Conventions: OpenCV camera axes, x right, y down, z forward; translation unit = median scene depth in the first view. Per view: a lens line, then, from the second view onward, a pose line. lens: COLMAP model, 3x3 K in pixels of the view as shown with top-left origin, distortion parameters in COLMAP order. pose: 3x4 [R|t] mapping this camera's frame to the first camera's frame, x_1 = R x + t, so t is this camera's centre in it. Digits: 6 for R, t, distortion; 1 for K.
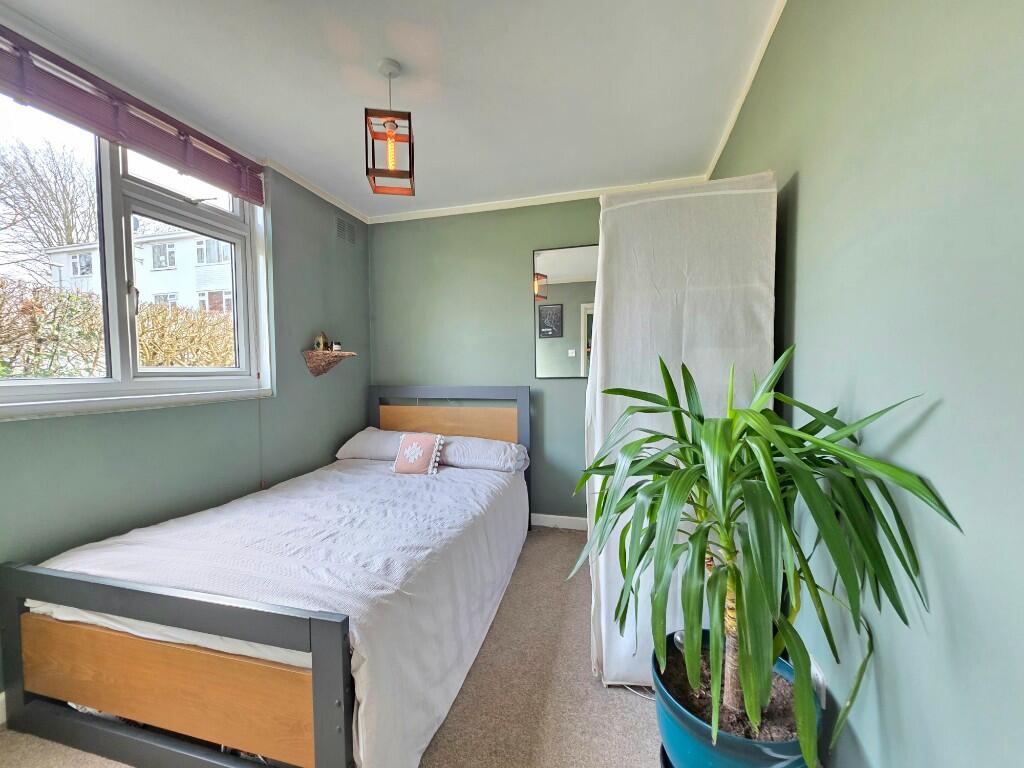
lens RADIAL K [[412.7, 0, 516.1], [0, 412.7, 383.9], [0, 0, 1]] dist [0.000453, -0.000142]
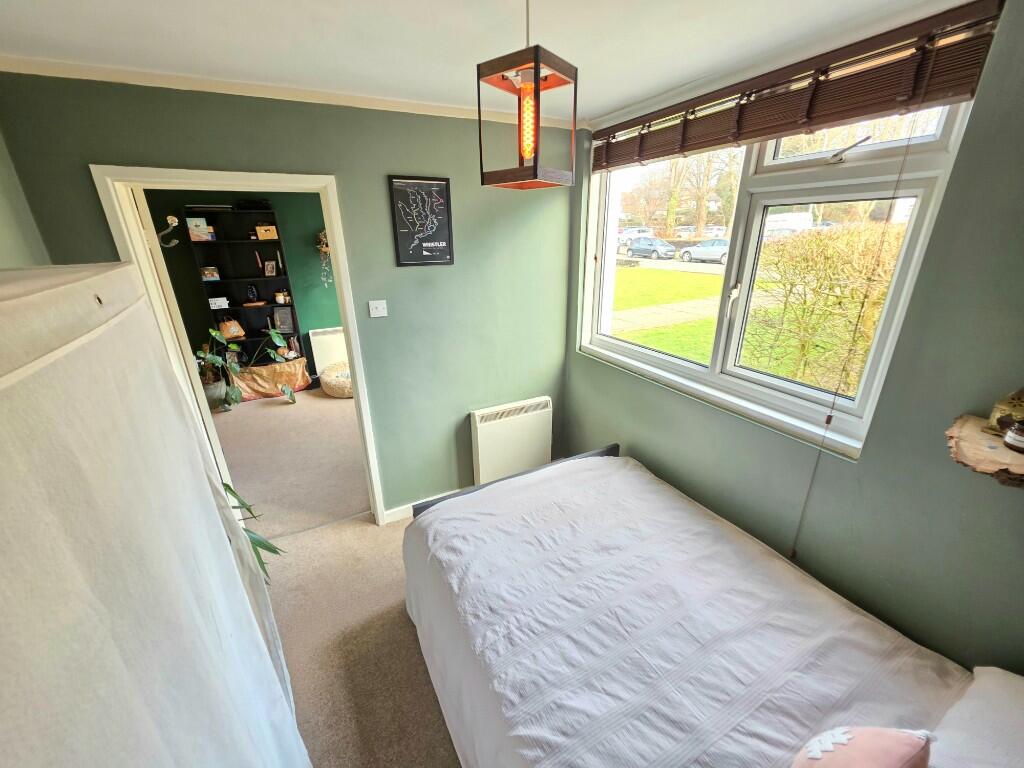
lens RADIAL K [[412.7, 0, 516.1], [0, 412.7, 383.9], [0, 0, 1]] dist [0.000453, -0.000142]
pose [[-0.733939, 0.254010, -0.629931, 0.176163], [-0.015809, 0.920799, 0.389717, -0.419162], [0.679032, 0.295987, -0.671795, 1.418418]]
